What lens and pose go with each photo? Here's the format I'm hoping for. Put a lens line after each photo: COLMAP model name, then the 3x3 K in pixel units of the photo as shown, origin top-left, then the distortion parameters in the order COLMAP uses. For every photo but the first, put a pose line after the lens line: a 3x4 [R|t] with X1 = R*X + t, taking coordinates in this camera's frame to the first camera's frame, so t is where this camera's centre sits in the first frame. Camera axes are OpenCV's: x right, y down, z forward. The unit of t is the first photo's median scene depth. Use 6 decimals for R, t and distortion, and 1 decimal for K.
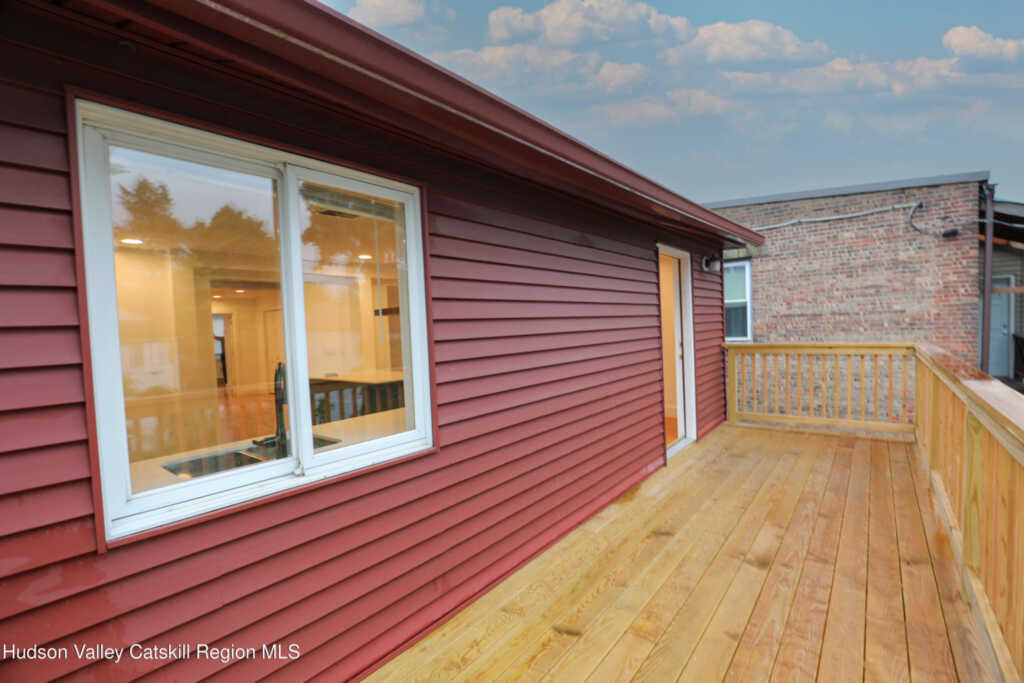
lens RADIAL K [[460.8, 0, 509.2], [0, 460.8, 343.7], [0, 0, 1]] dist [-0.027115, 0.000326]
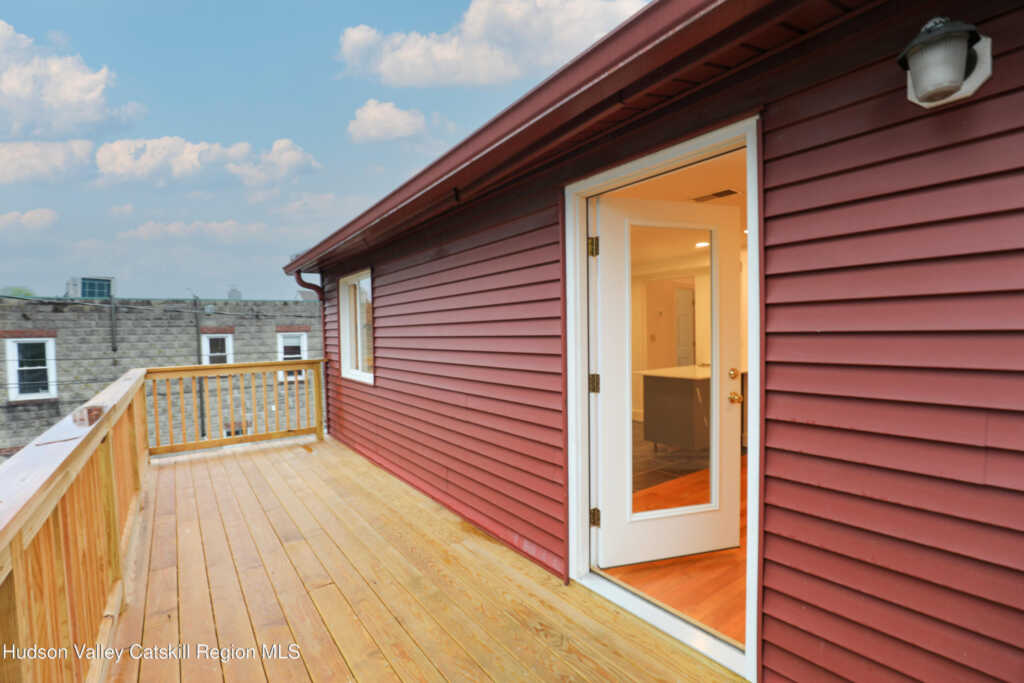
lens RADIAL K [[460.8, 0, 509.2], [0, 460.8, 343.7], [0, 0, 1]] dist [-0.027115, 0.000326]
pose [[-0.253792, 0.073884, -0.964433, 1.154833], [-0.003146, 0.997010, 0.077207, -0.093499], [0.967254, 0.022628, -0.252801, 1.400160]]
